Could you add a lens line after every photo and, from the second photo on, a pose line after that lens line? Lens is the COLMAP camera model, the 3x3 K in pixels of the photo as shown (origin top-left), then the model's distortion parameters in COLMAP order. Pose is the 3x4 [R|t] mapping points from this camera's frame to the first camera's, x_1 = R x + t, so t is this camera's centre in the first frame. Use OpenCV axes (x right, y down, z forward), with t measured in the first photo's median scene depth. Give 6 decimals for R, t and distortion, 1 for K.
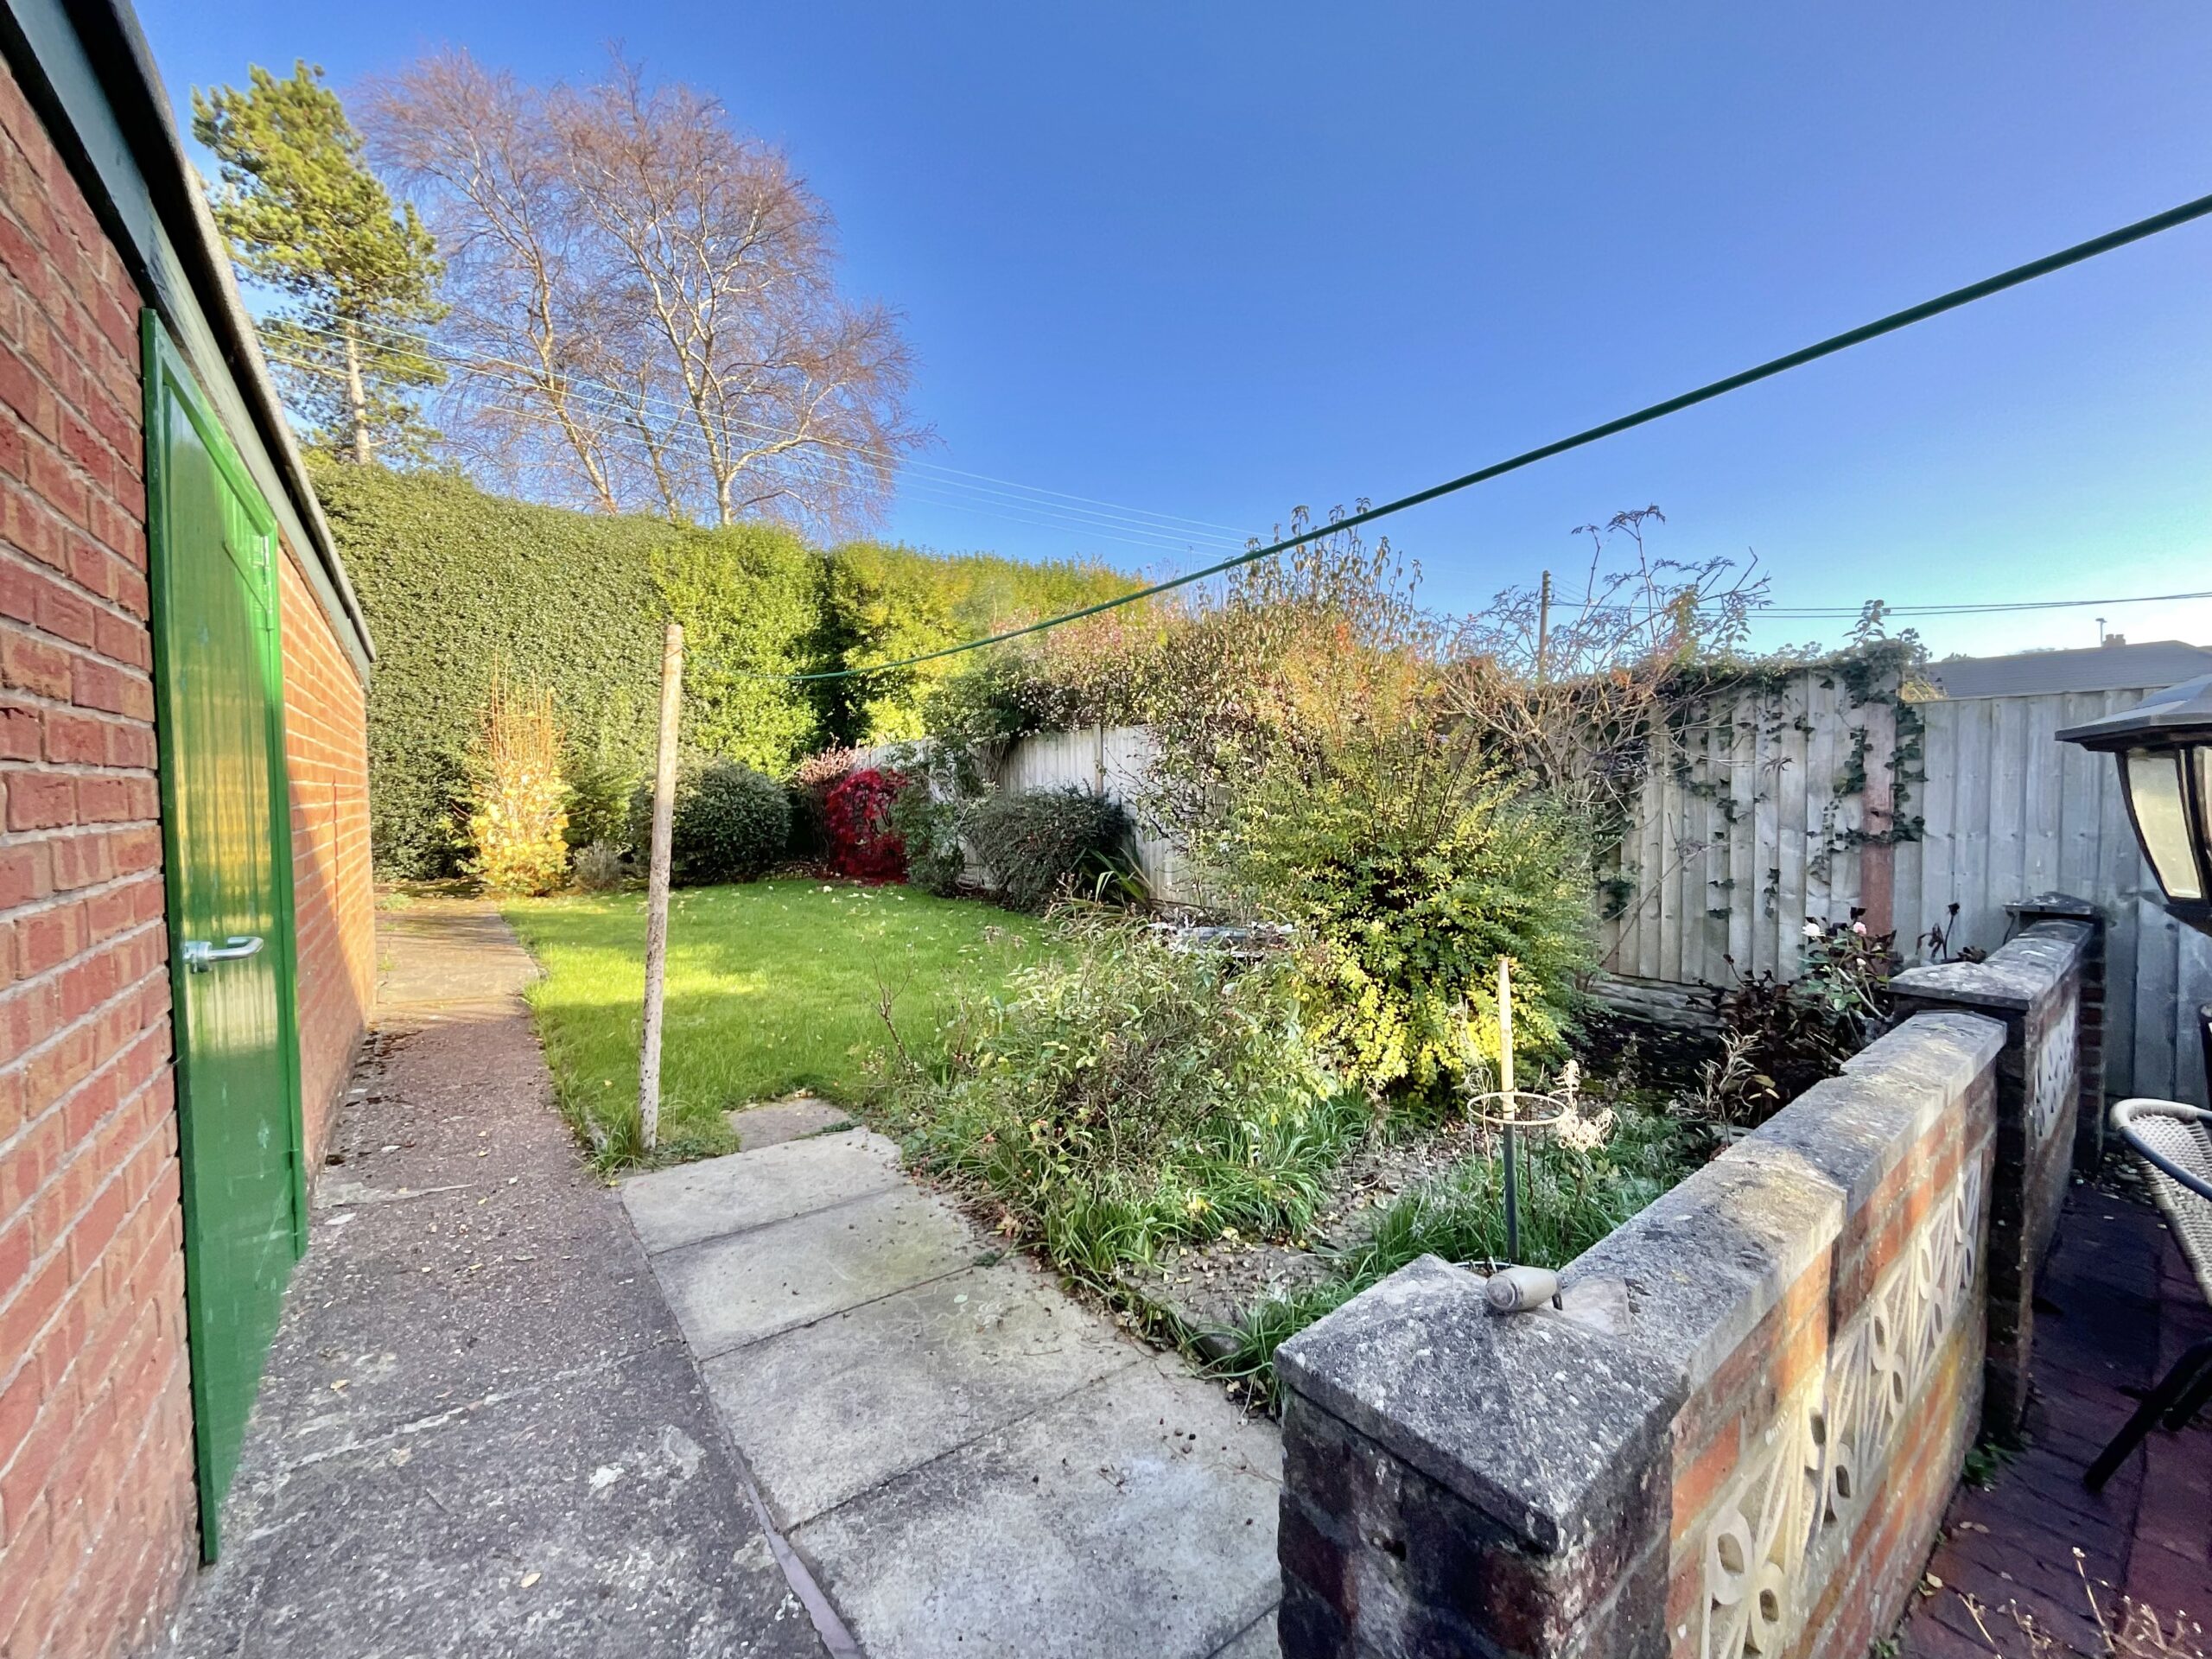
lens RADIAL K [[899.6, 0, 1106.0], [0, 899.6, 829.5], [0, 0, 1]] dist [-0.003766, -0.000380]
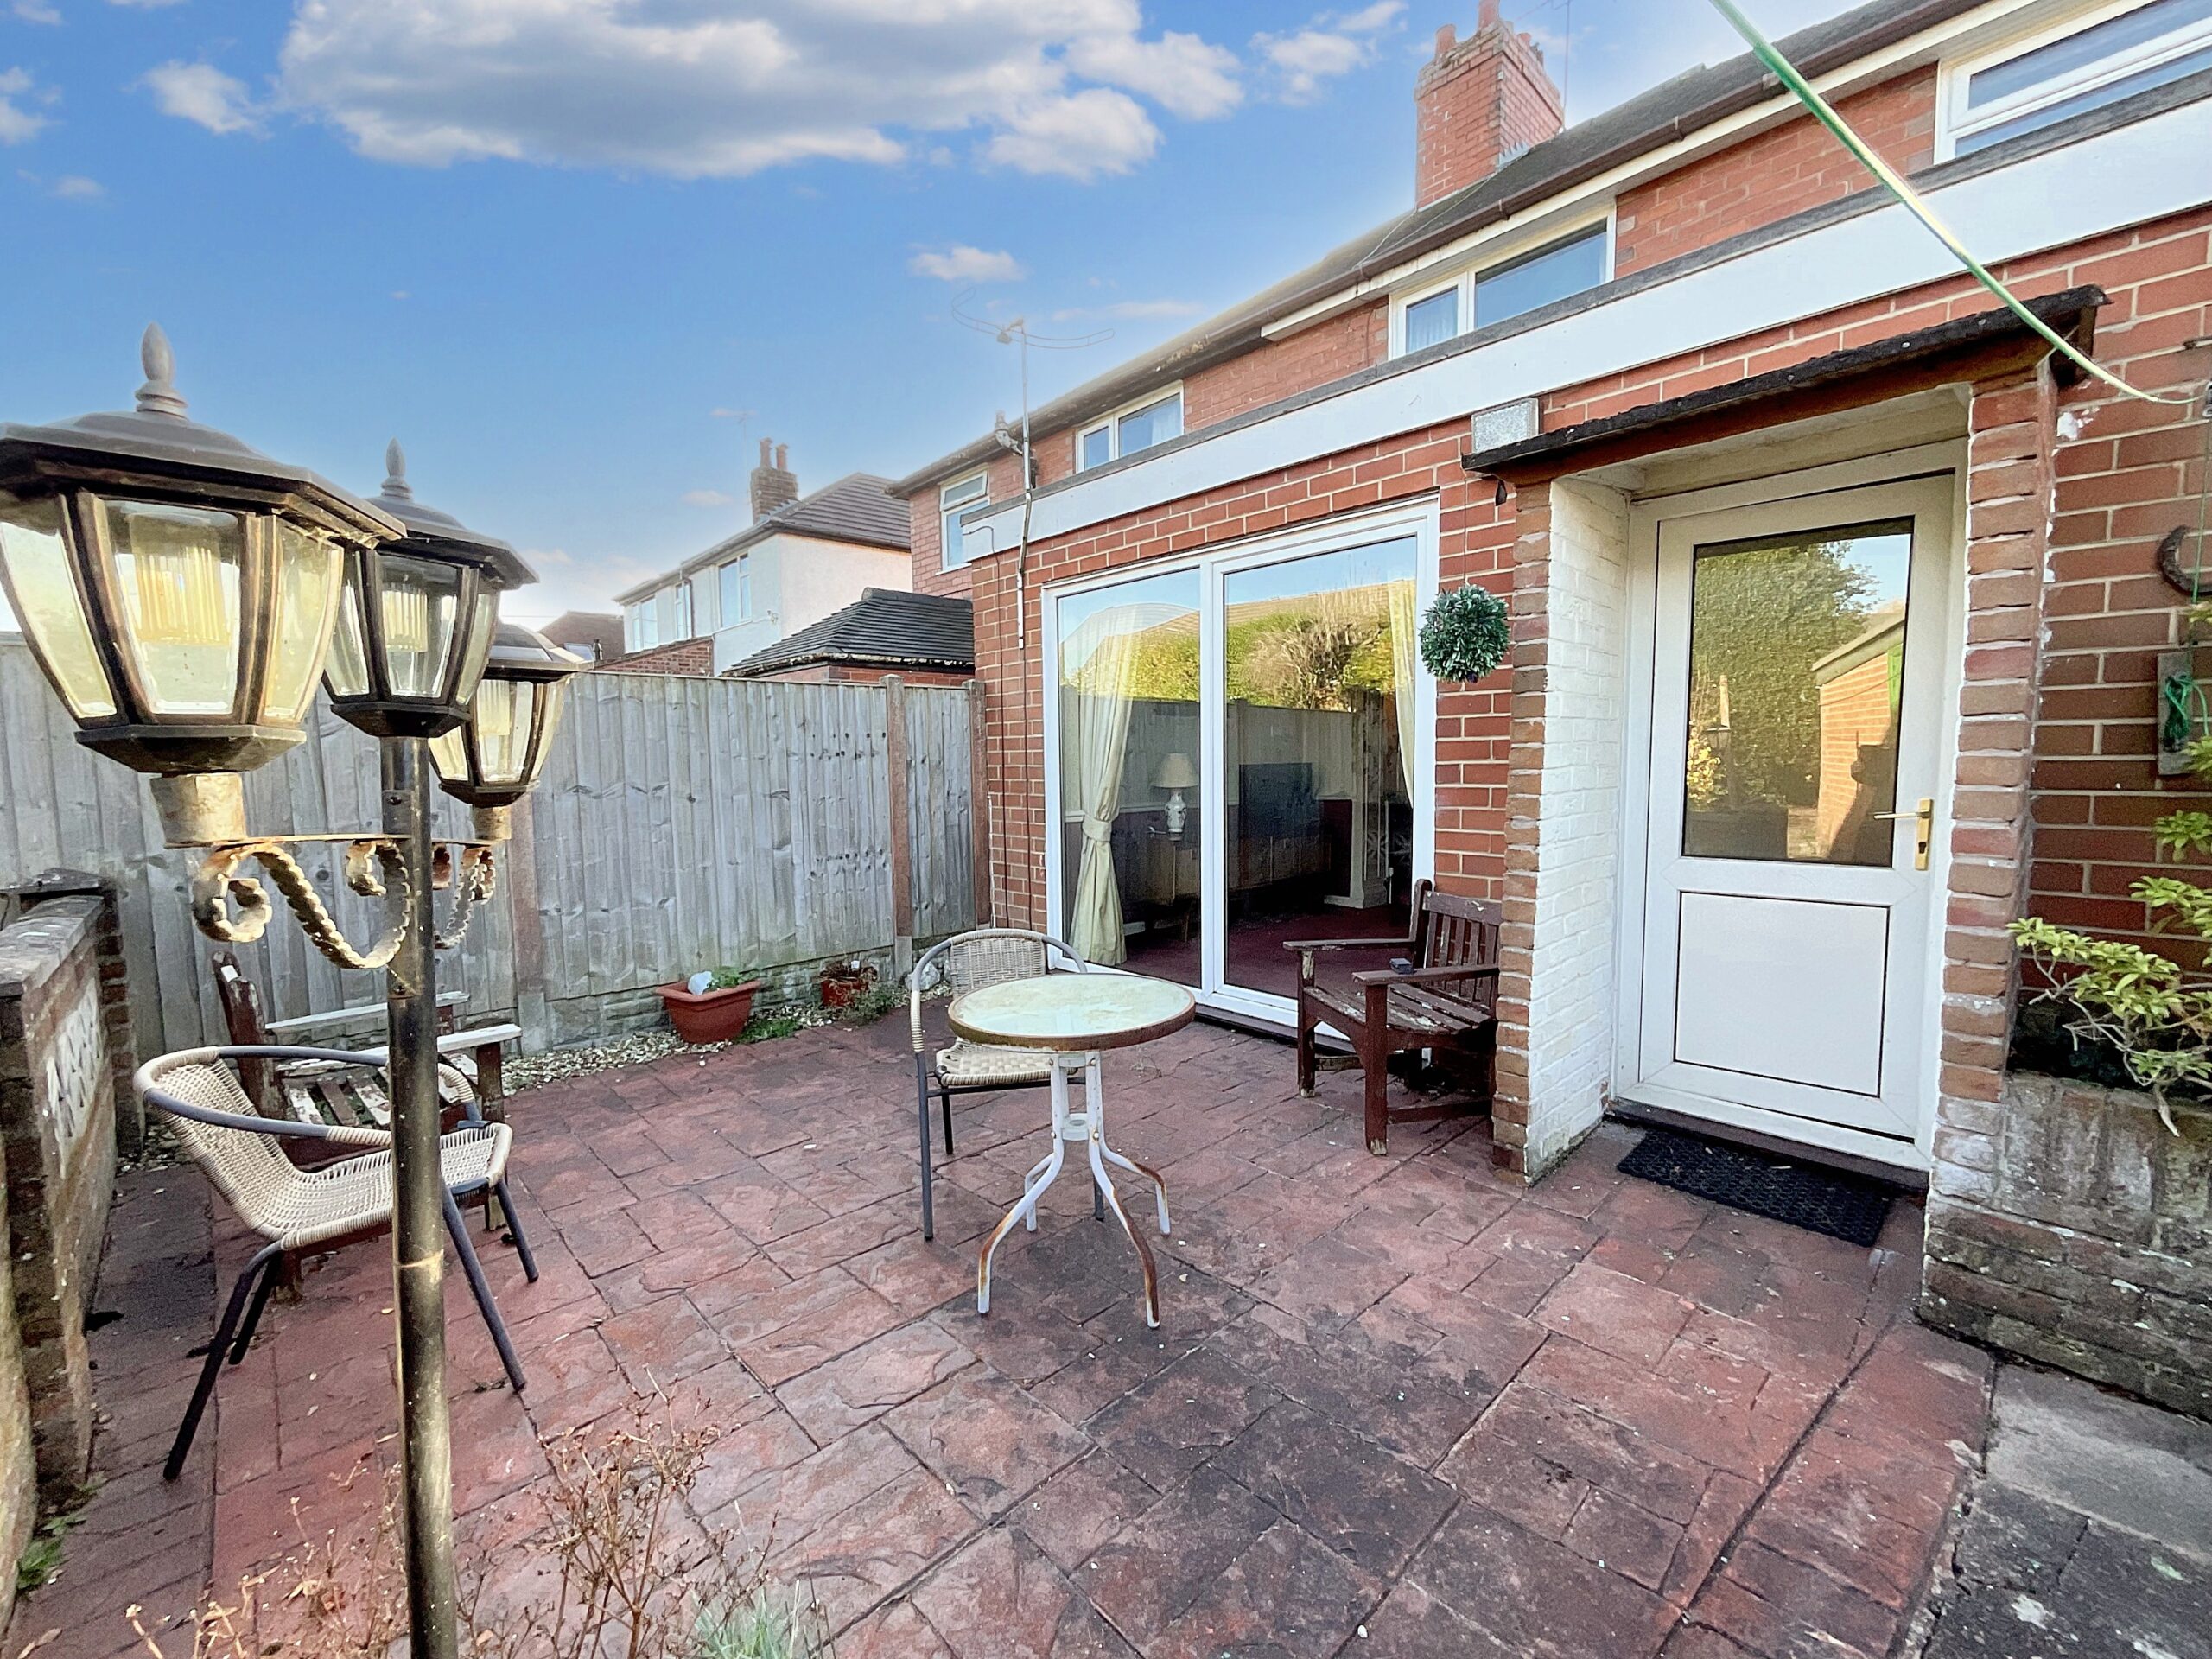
lens RADIAL K [[912.3, 0, 1106.0], [0, 912.3, 829.5], [0, 0, 1]] dist [-0.007317, -0.000184]
pose [[-0.099818, -0.065611, 0.992840, 0.018129], [0.054846, 0.995944, 0.071330, 0.007578], [-0.993493, 0.061573, -0.095814, 0.012176]]
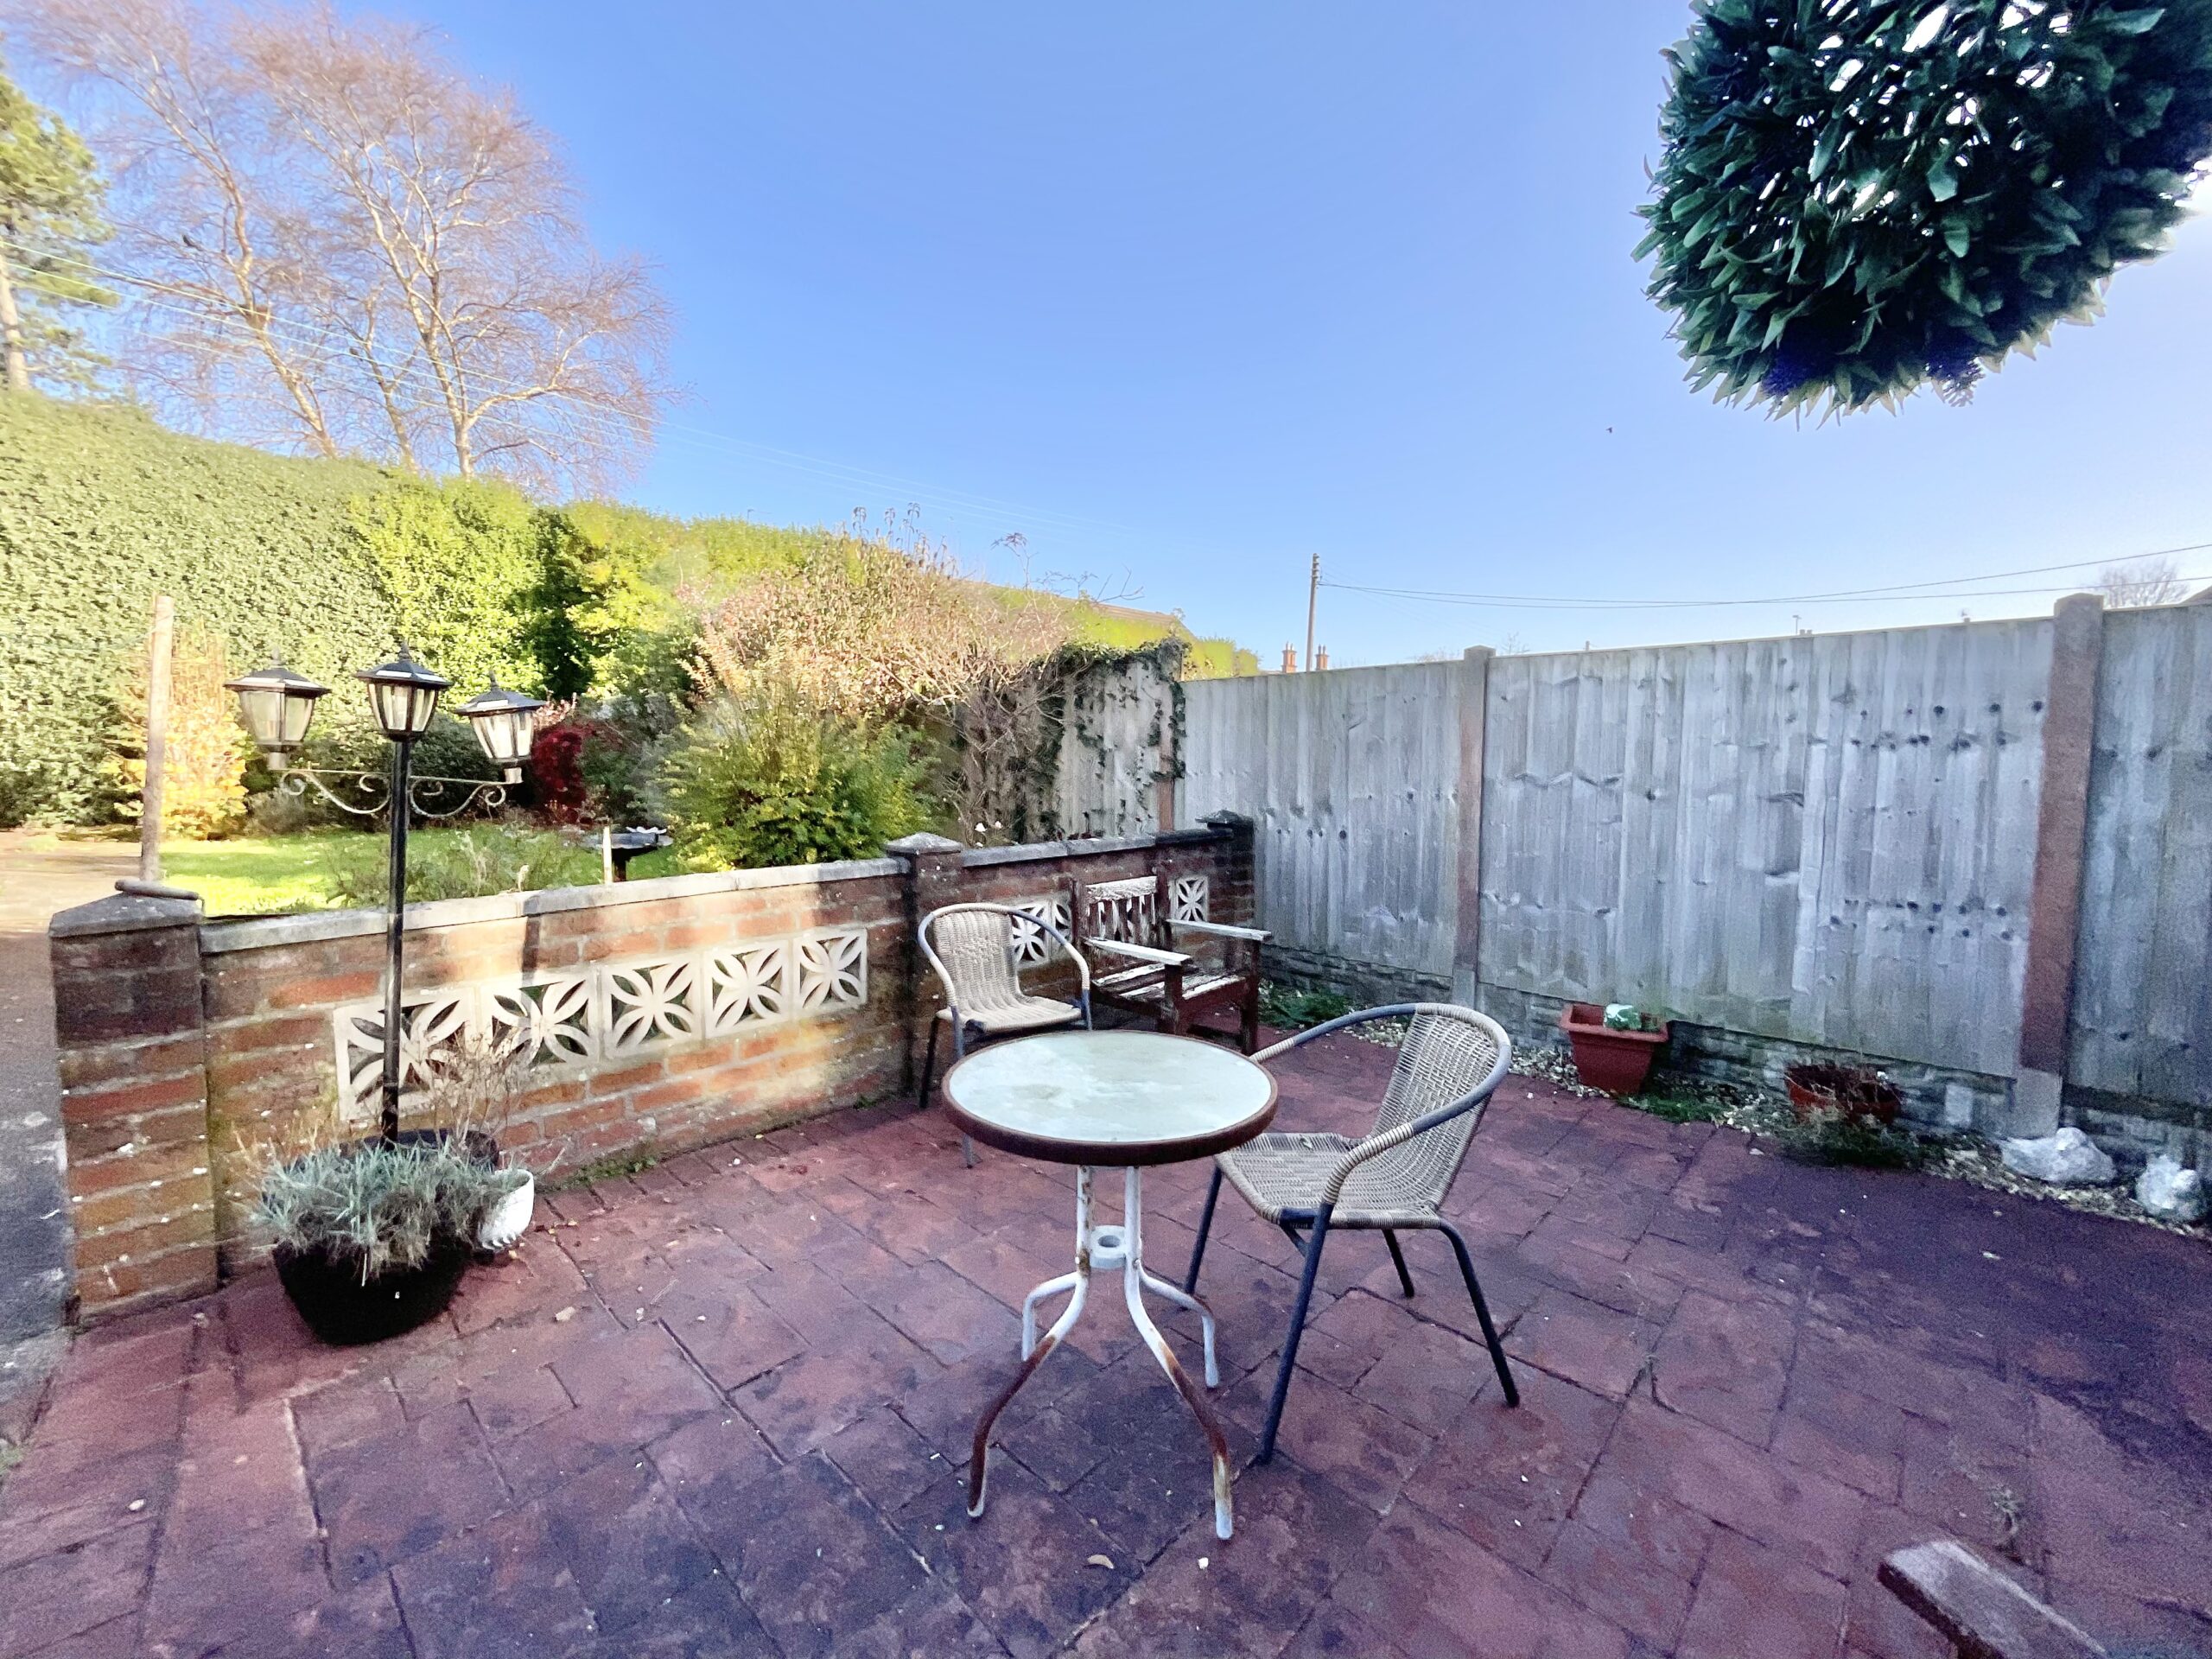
lens RADIAL K [[890.3, 0, 1100.8], [0, 890.3, 828.1], [0, 0, 1]] dist [0.016490, -0.009036]
pose [[0.989035, 0.001089, 0.147676, 0.192158], [-0.006859, 0.999232, 0.038570, 0.013275], [-0.147521, -0.039160, 0.988283, -0.137912]]
